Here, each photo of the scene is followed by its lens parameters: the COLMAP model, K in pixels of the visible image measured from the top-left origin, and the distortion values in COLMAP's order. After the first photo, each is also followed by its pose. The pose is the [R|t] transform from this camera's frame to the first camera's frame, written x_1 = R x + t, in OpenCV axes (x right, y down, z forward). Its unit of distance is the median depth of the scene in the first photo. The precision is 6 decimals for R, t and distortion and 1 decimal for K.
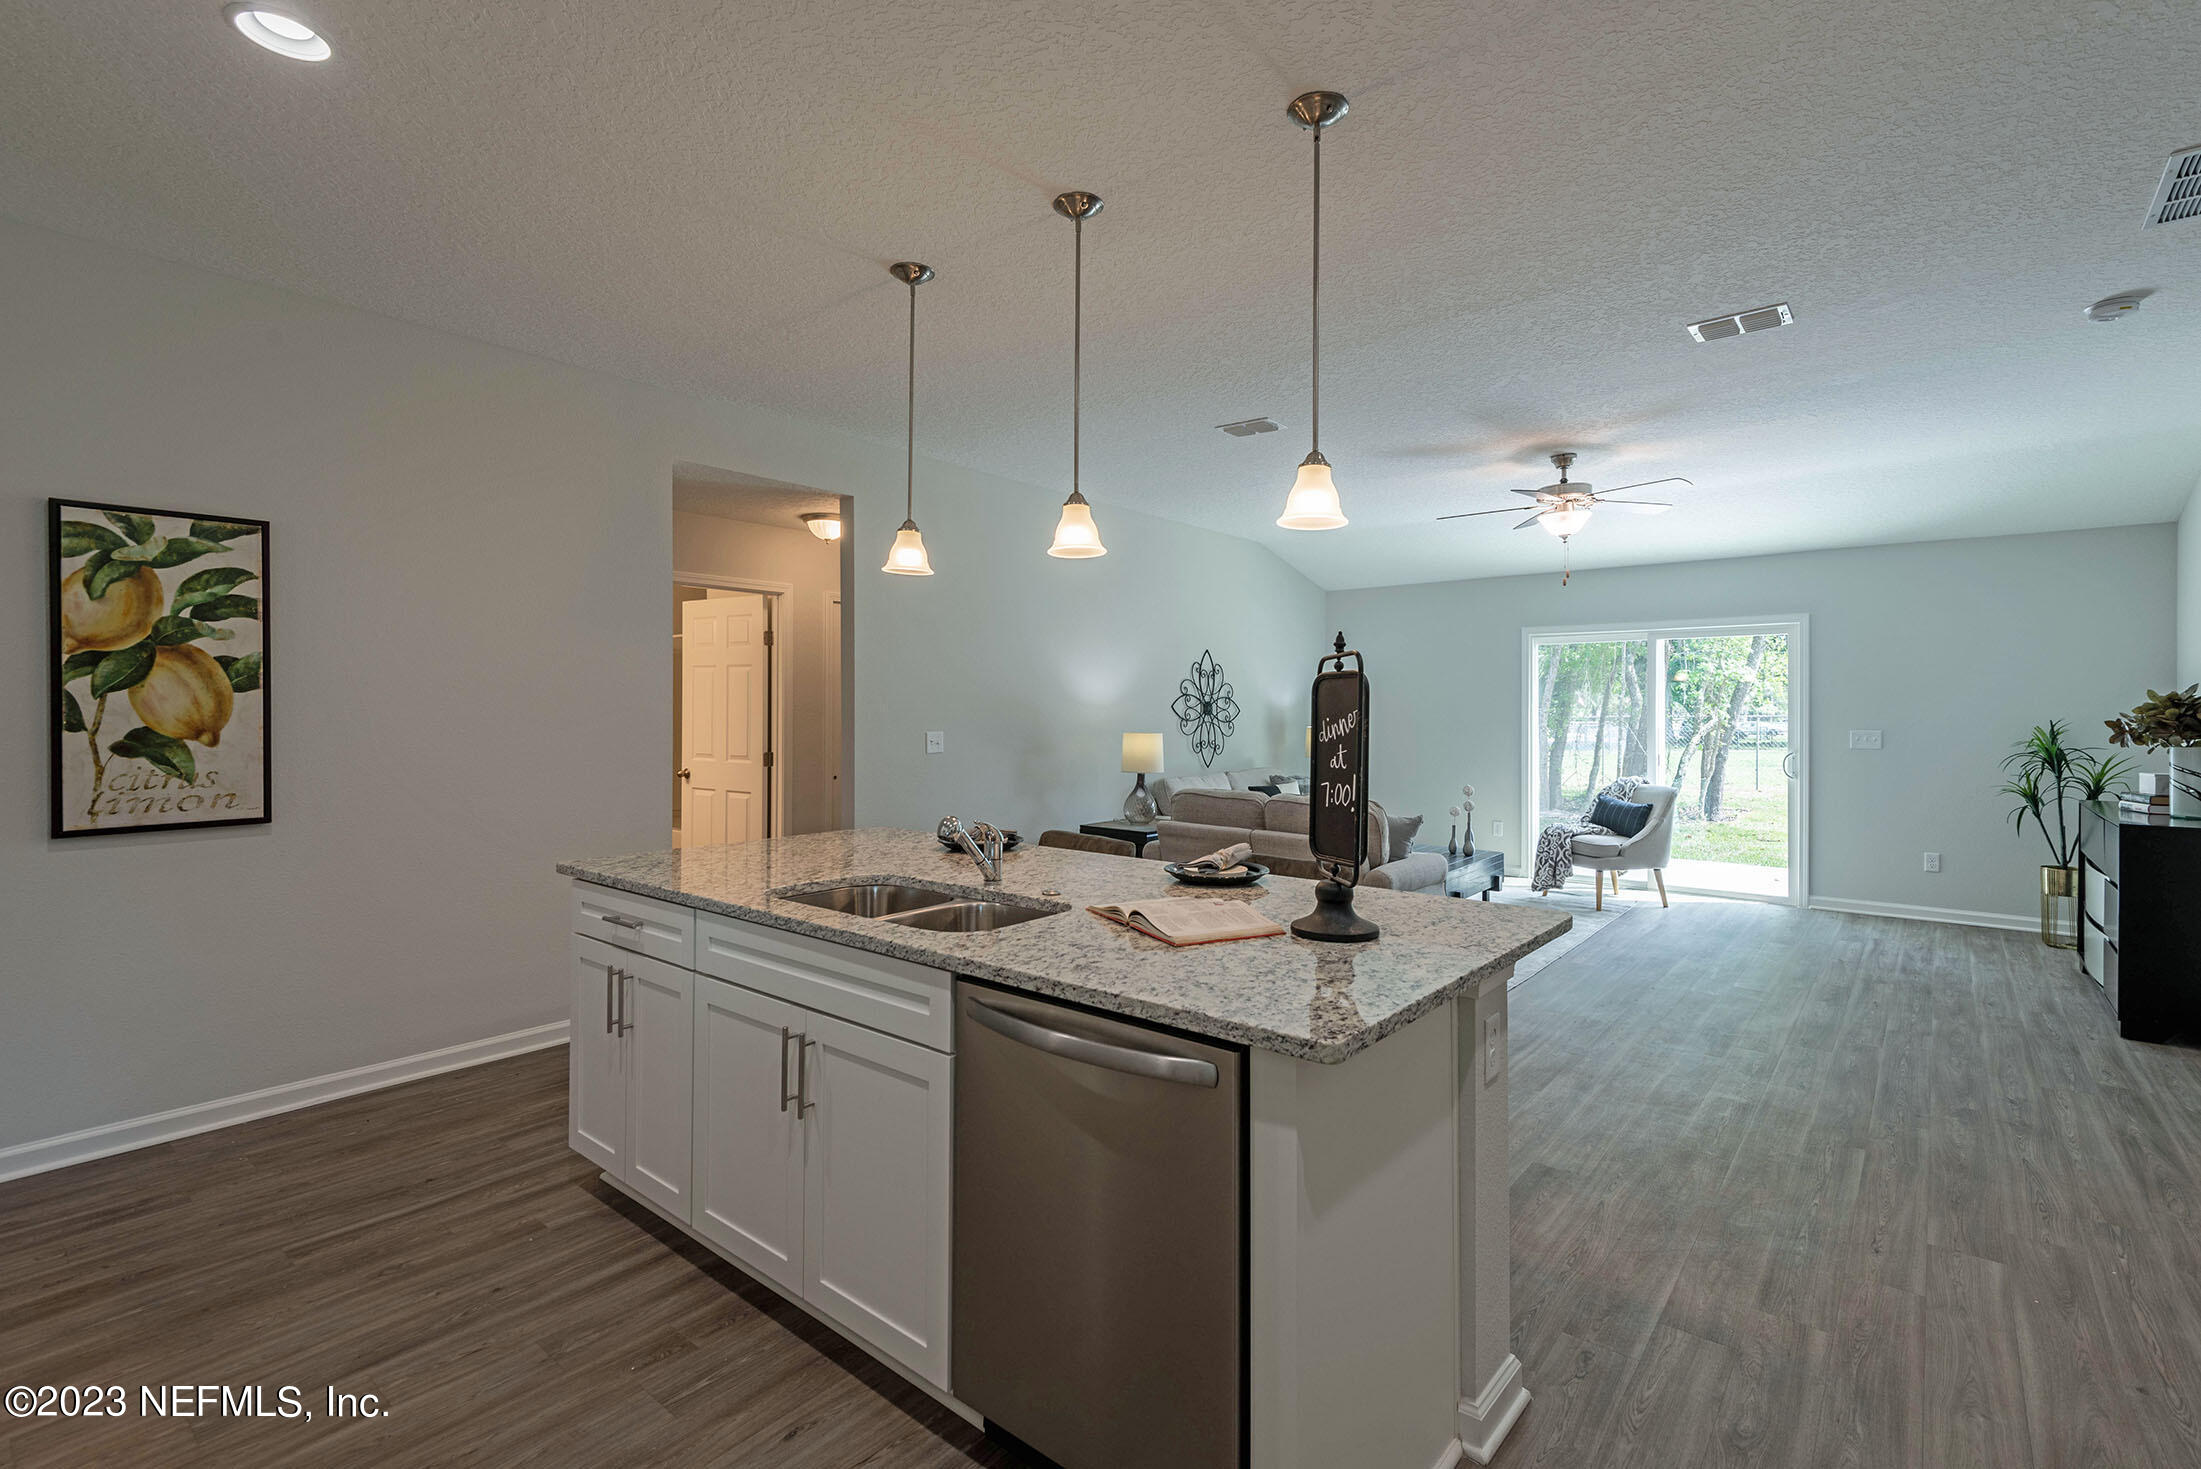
lens RADIAL K [[1030.5, 0, 1127.6], [0, 1030.5, 709.0], [0, 0, 1]] dist [0.024623, -0.008639]
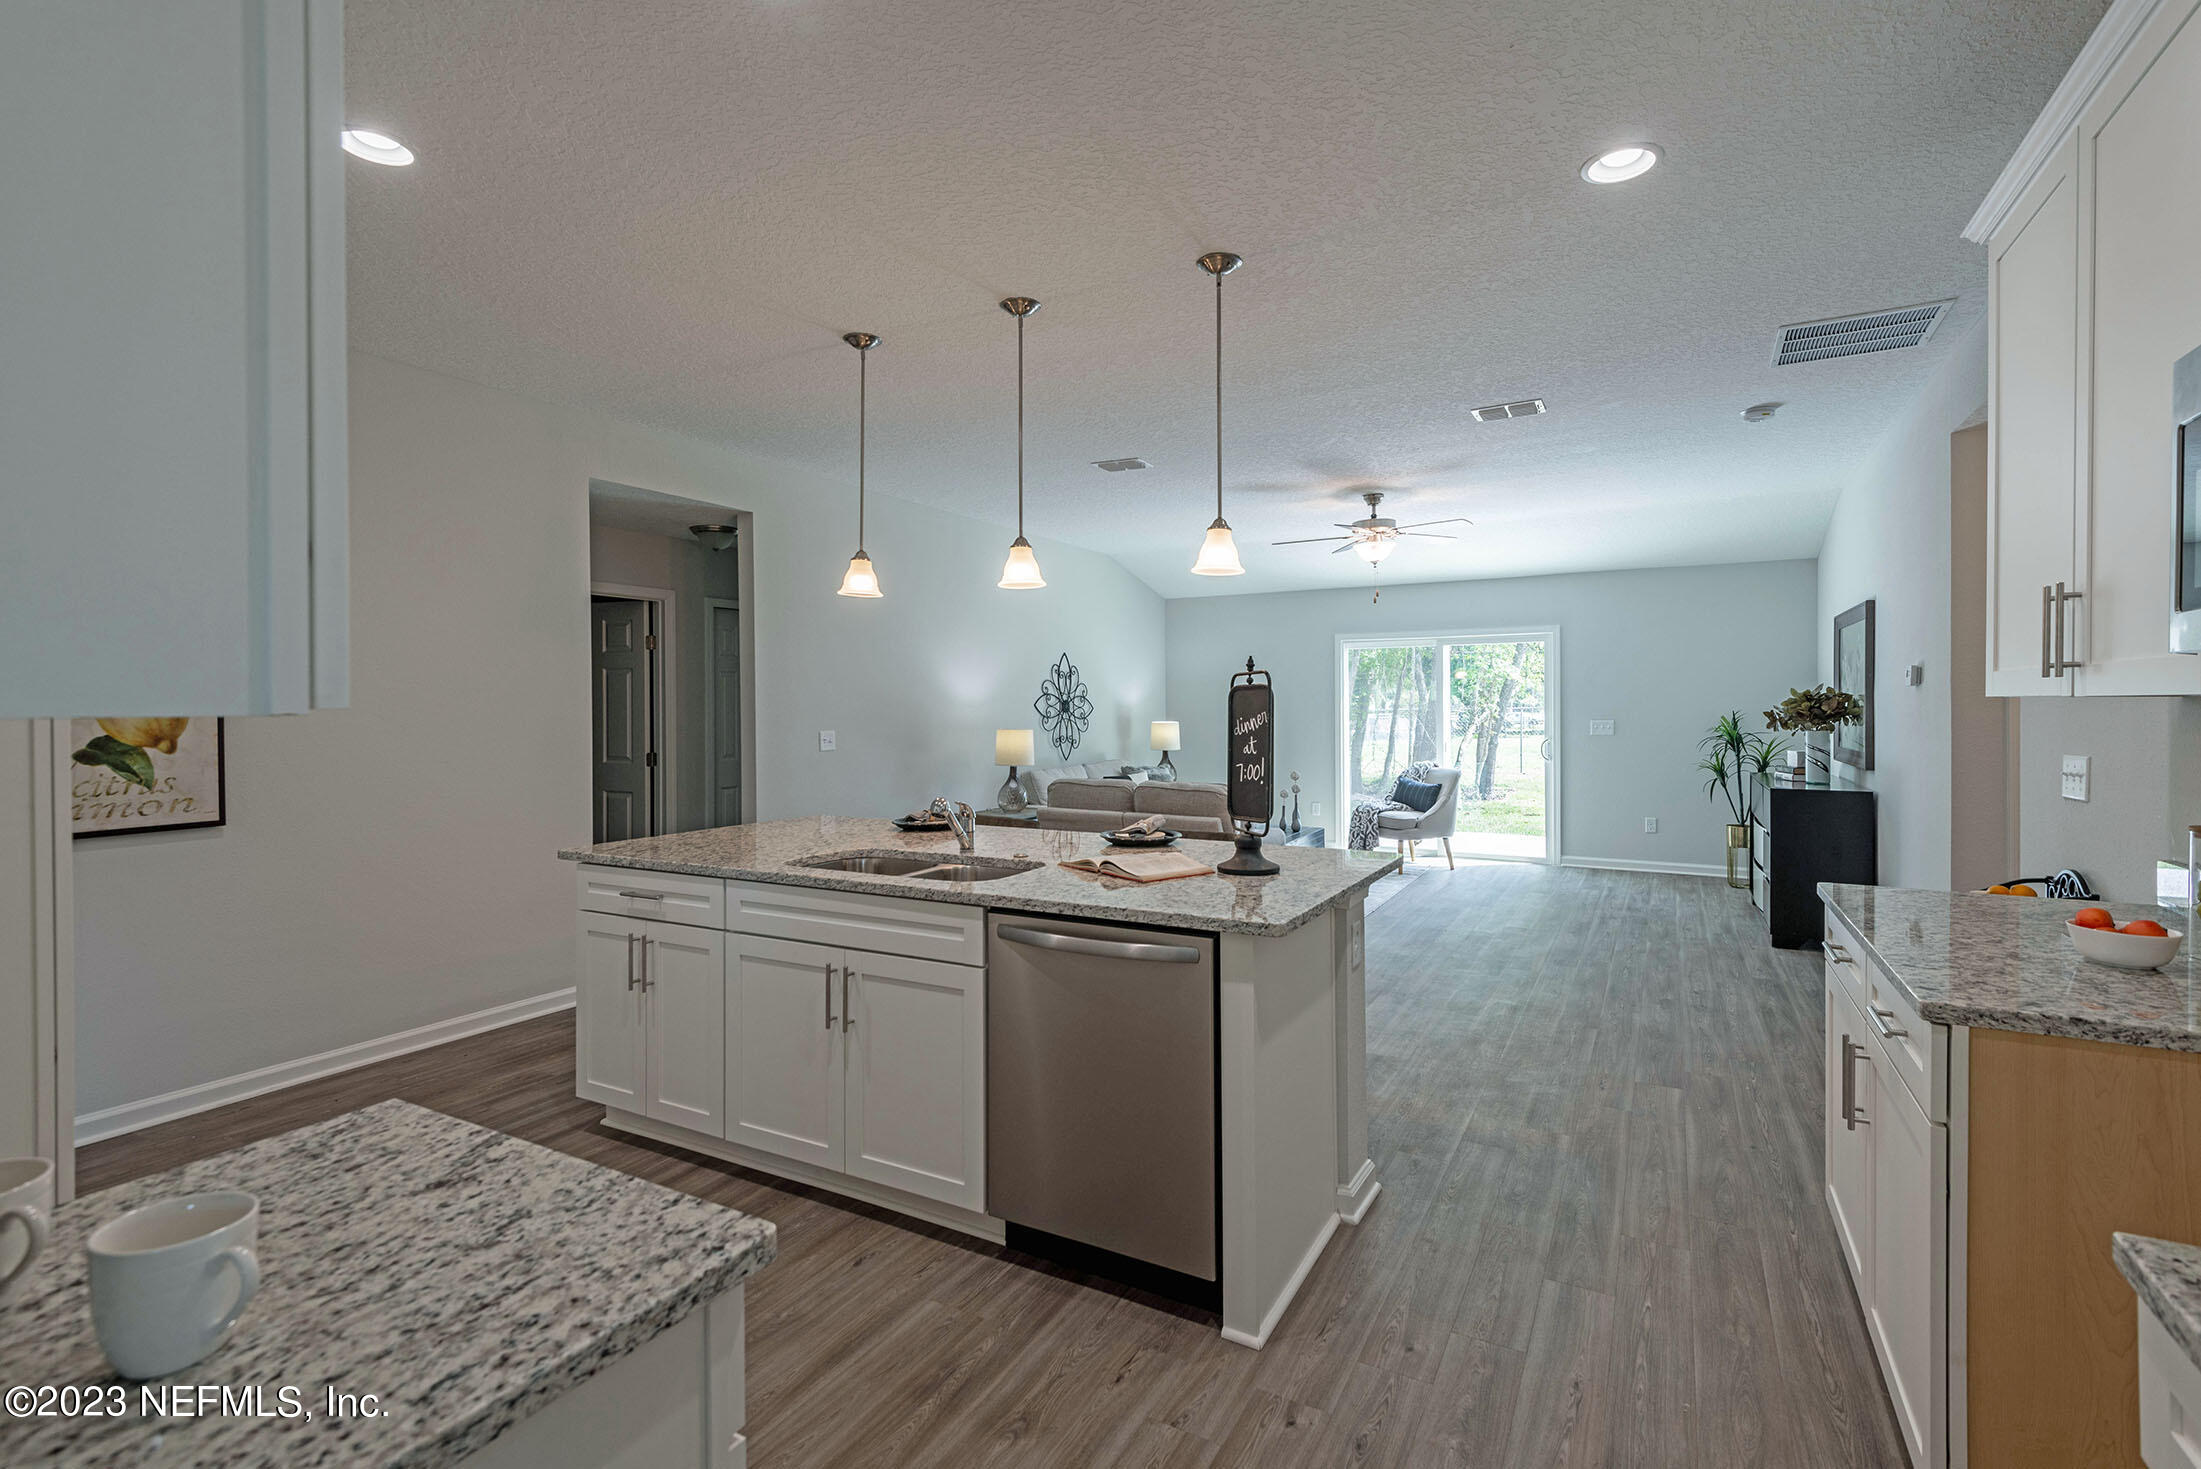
lens RADIAL K [[1030.5, 0, 1122.3], [0, 1030.5, 706.8], [0, 0, 1]] dist [0.024623, -0.008639]
pose [[0.984406, -0.007980, 0.175730, -0.152133], [0.007525, 0.999966, 0.003258, -0.008370], [-0.175751, -0.001884, 0.984433, -0.248367]]
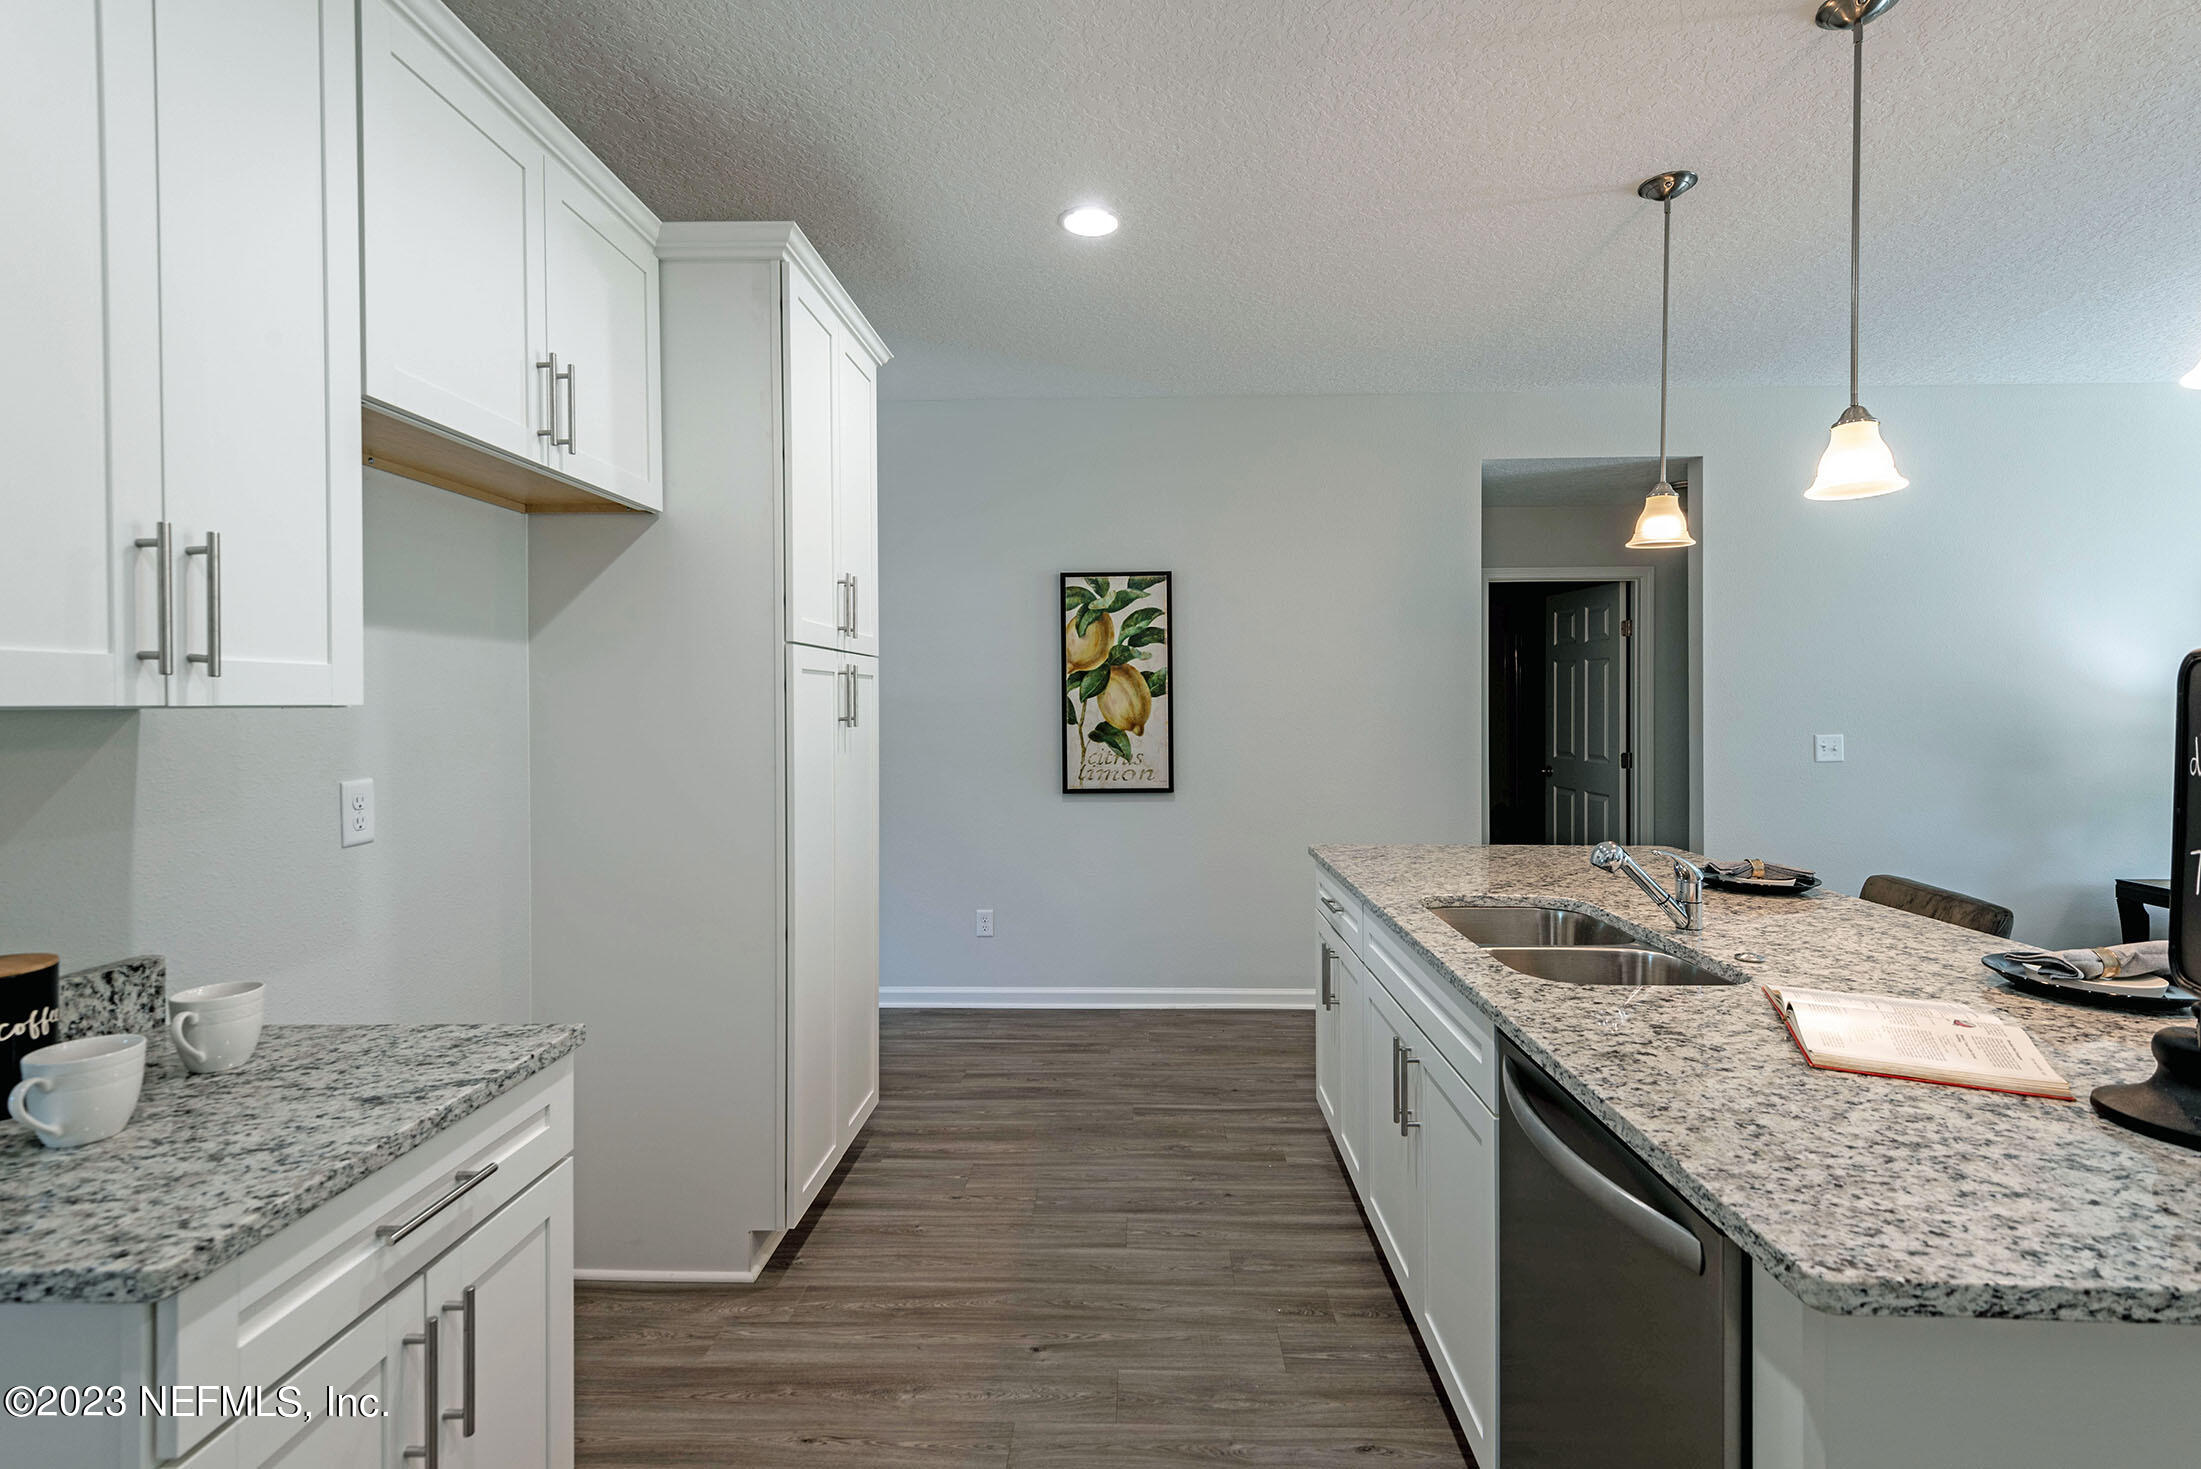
lens RADIAL K [[1030.5, 0, 1118.8], [0, 1030.5, 707.9], [0, 0, 1]] dist [0.024623, -0.008639]
pose [[0.594444, -0.000082, -0.804137, 0.228815], [0.004614, 0.999984, 0.003309, -0.006613], [0.804124, -0.005677, 0.594435, 0.159422]]
